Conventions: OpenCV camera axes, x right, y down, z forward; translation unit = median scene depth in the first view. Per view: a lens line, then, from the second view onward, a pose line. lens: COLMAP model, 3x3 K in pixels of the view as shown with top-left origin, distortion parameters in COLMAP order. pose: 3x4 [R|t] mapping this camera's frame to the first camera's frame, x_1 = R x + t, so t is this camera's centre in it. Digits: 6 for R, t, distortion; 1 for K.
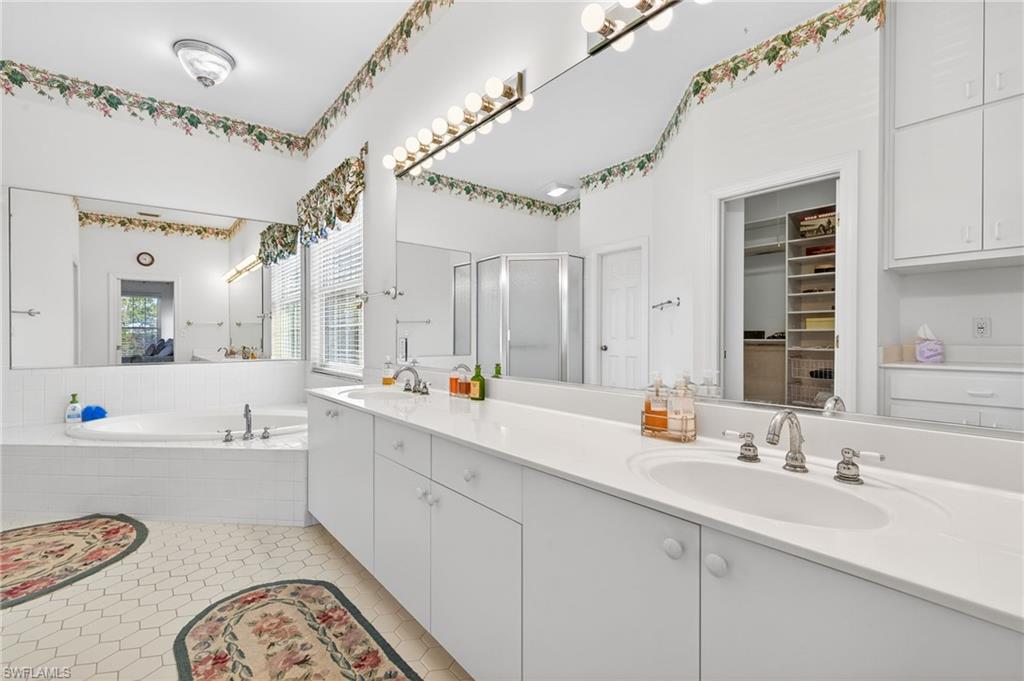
lens RADIAL K [[454.4, 0, 513.1], [0, 454.4, 340.1], [0, 0, 1]] dist [0.003437, 0.001490]
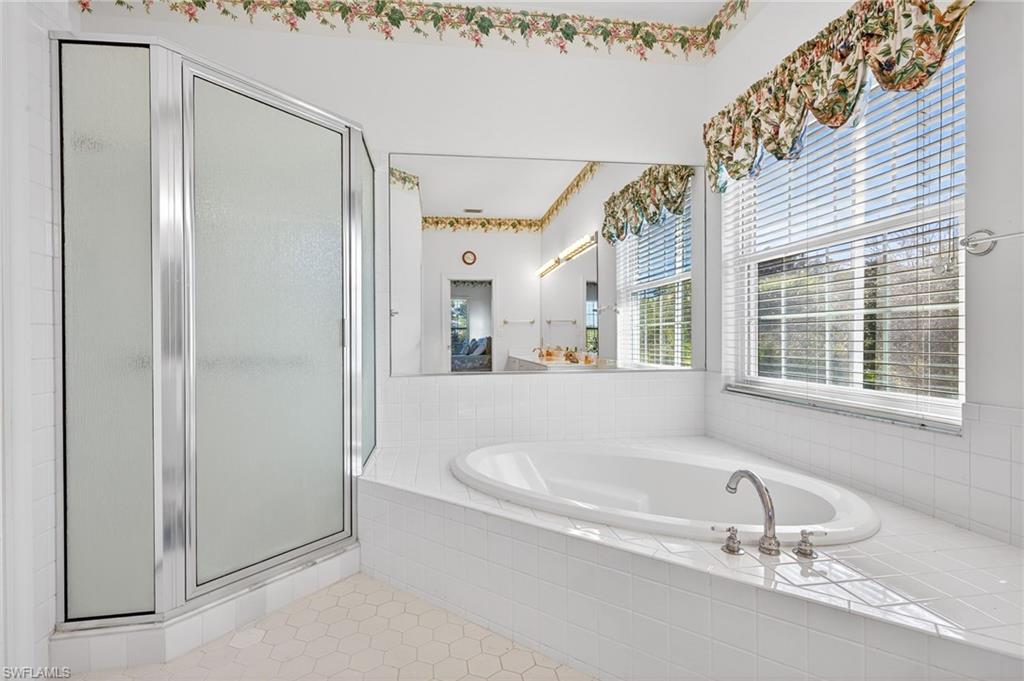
lens RADIAL K [[454.4, 0, 509.2], [0, 454.4, 339.9], [0, 0, 1]] dist [0.003437, 0.001490]
pose [[0.866556, -0.003121, -0.499070, -0.256571], [0.004850, 0.999986, 0.002168, -0.002496], [0.499057, -0.004299, 0.866559, 0.201766]]
